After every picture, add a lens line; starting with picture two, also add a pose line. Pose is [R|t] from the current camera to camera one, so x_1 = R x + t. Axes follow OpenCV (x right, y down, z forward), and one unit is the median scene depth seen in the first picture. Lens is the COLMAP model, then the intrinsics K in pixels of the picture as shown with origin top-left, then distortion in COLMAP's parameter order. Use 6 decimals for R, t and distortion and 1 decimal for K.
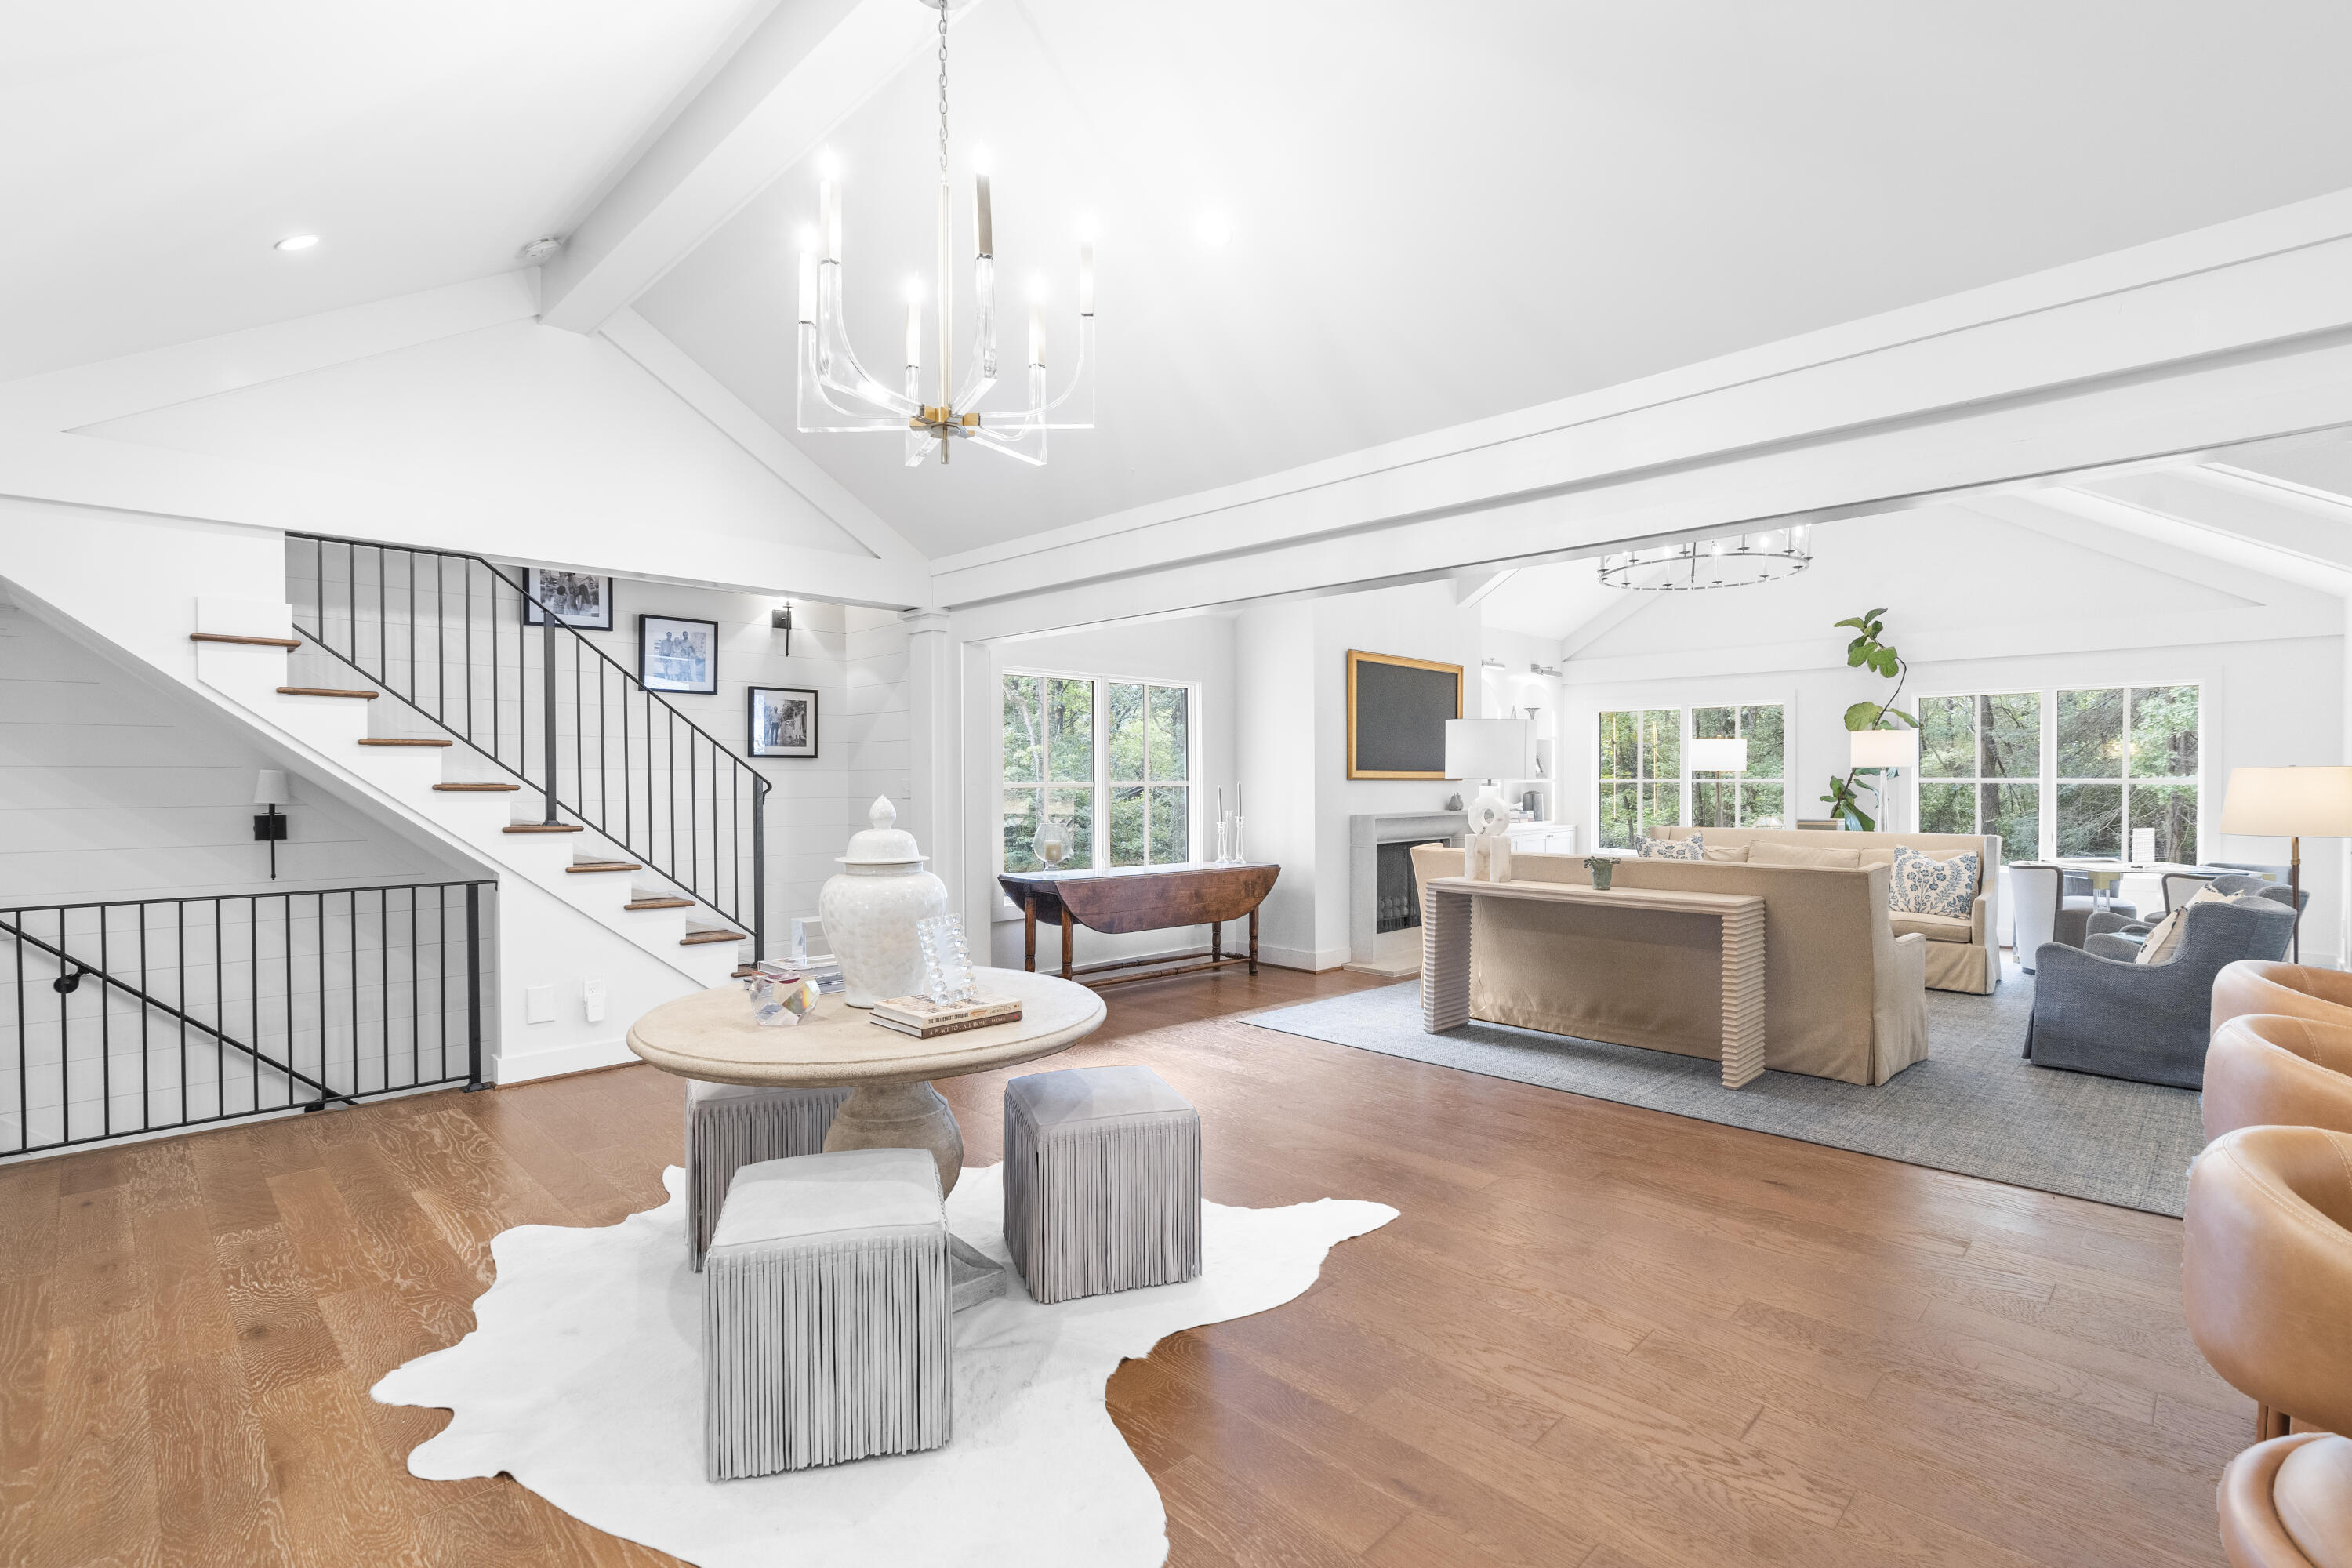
lens RADIAL K [[1087.2, 0, 1177.9], [0, 1087.2, 803.1], [0, 0, 1]] dist [-0.000751, 0.004128]
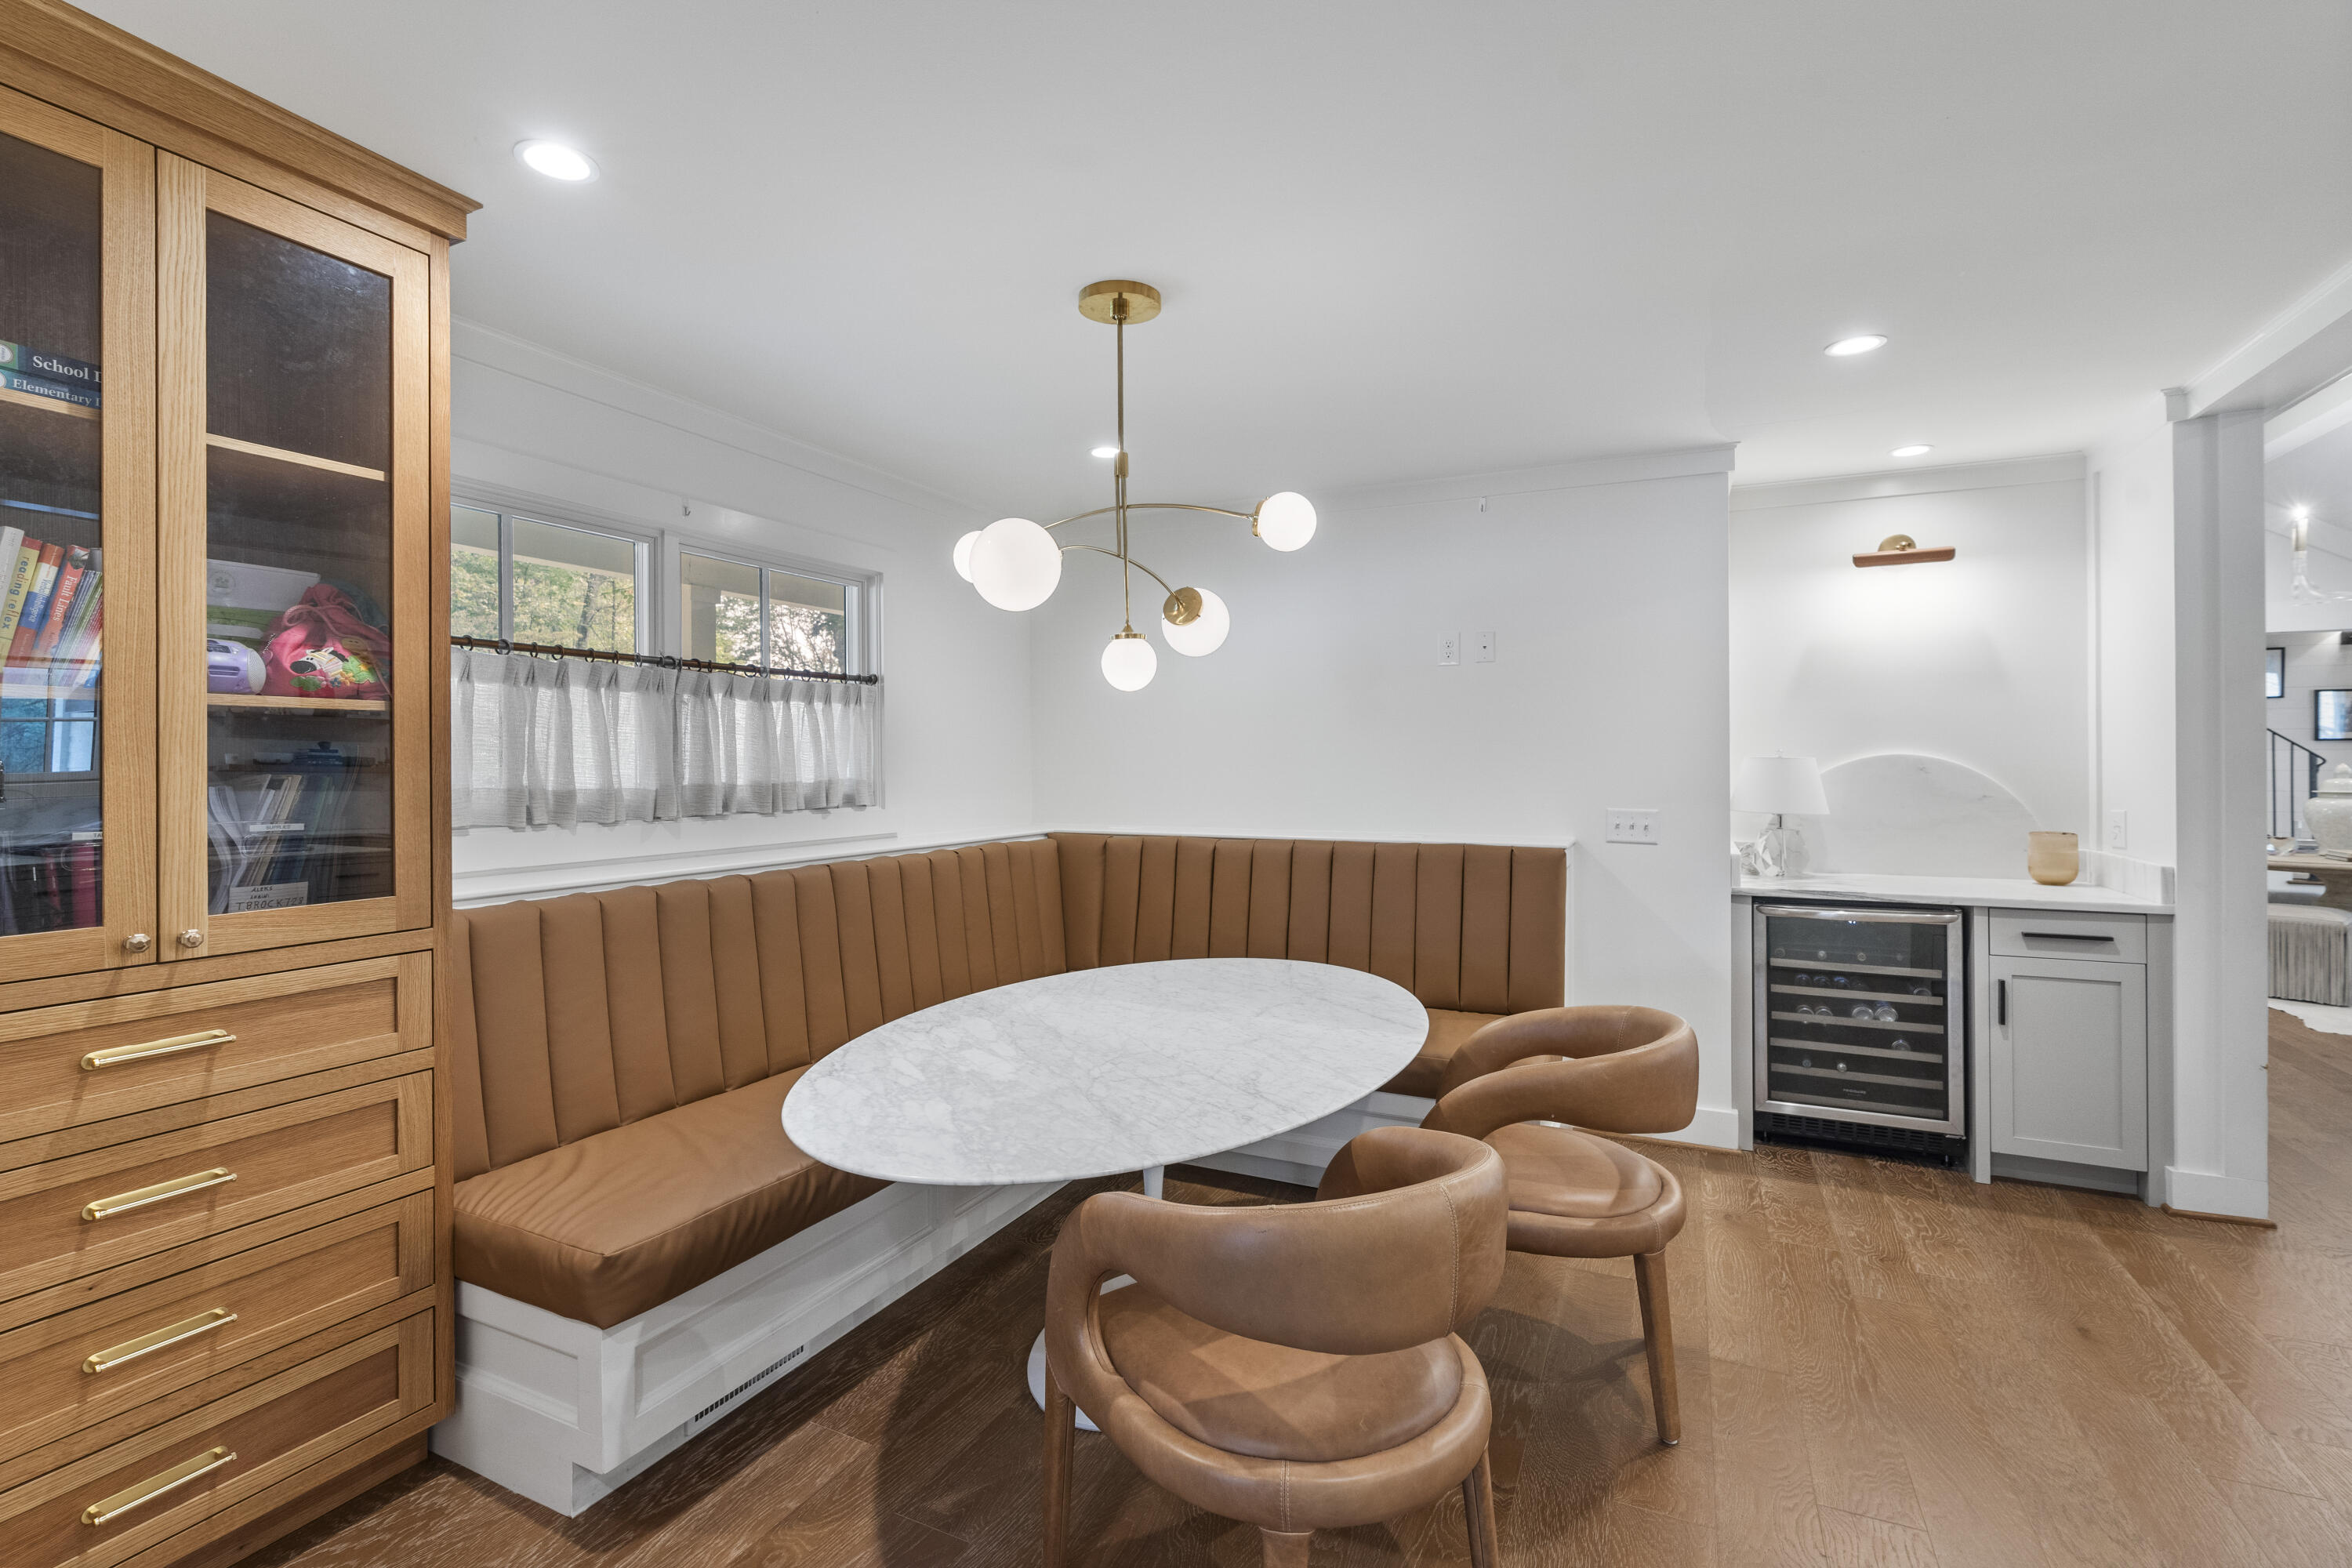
lens RADIAL K [[1087.2, 0, 1138.5], [0, 1087.2, 757.5], [0, 0, 1]] dist [-0.000751, 0.004128]
pose [[0.316648, 0.001417, -0.948542, 0.479806], [-0.019551, 0.999796, -0.005033, 0.017813], [0.948341, 0.020138, 0.316612, -0.919094]]
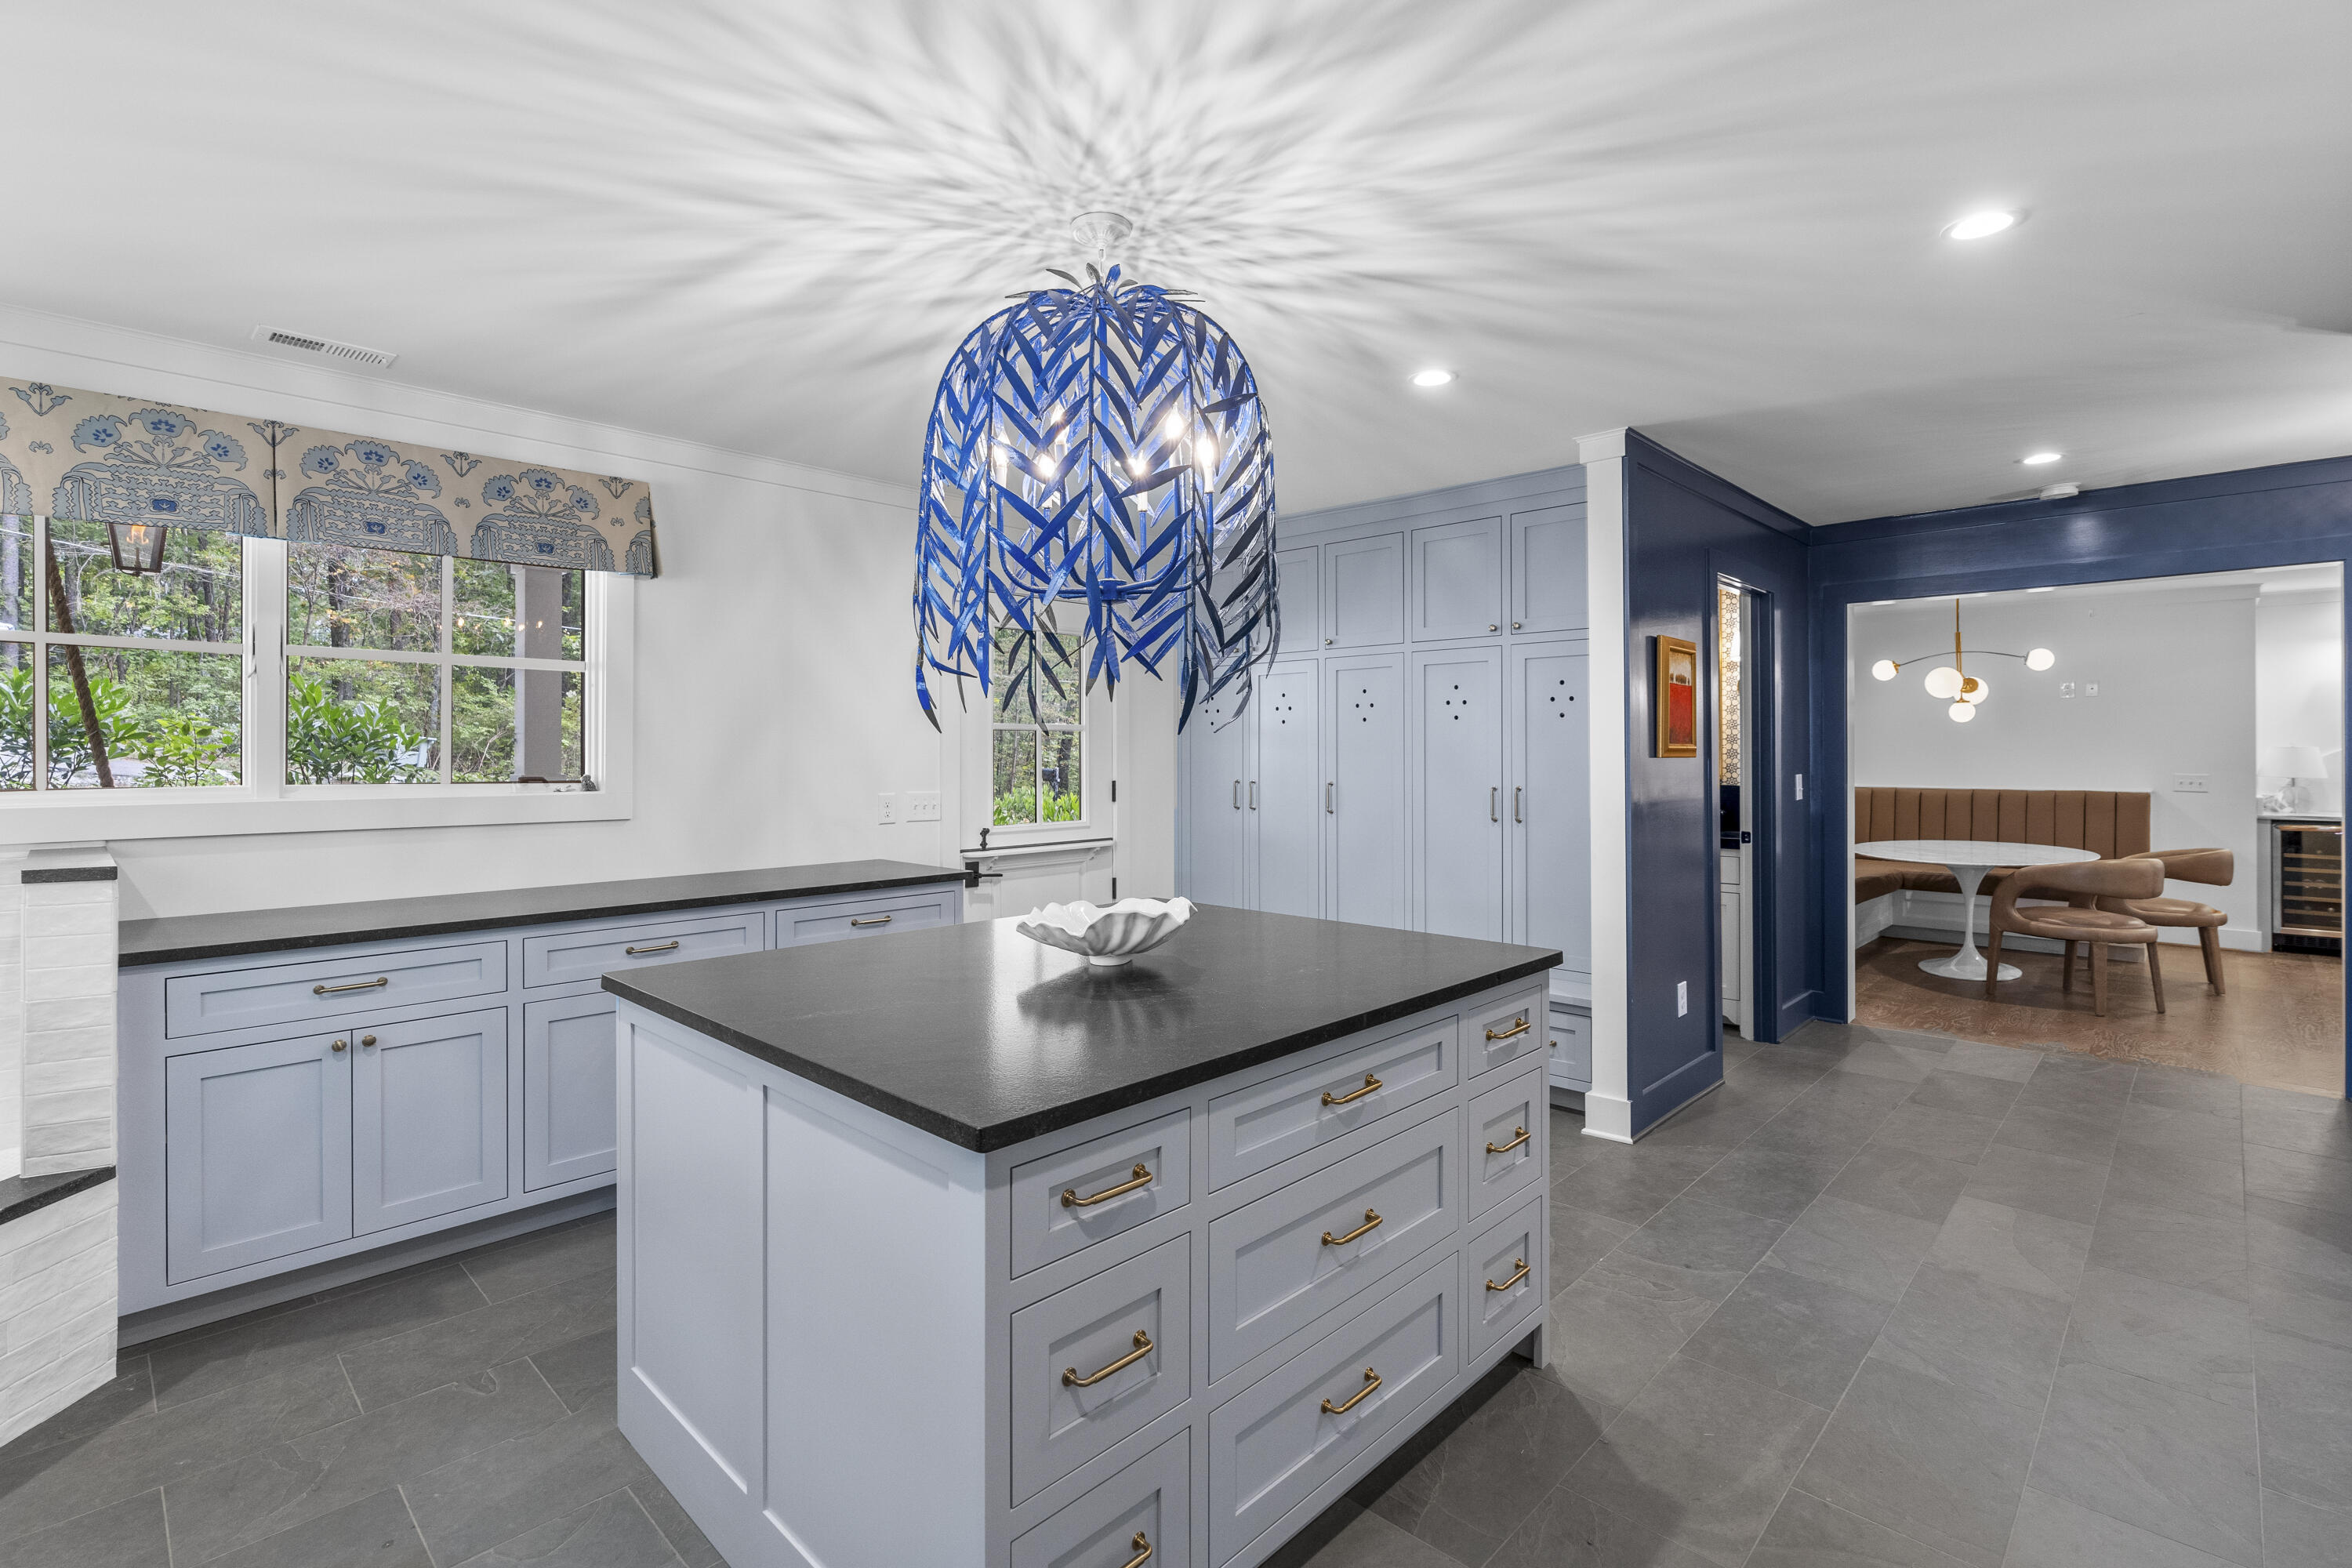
lens RADIAL K [[1087.2, 0, 1159.7], [0, 1087.2, 764.3], [0, 0, 1]] dist [-0.000751, 0.004128]
pose [[0.007572, 0.001790, -0.999970, 1.170371], [-0.022755, 0.999740, 0.001617, 0.052231], [0.999712, 0.022742, 0.007611, -1.598750]]
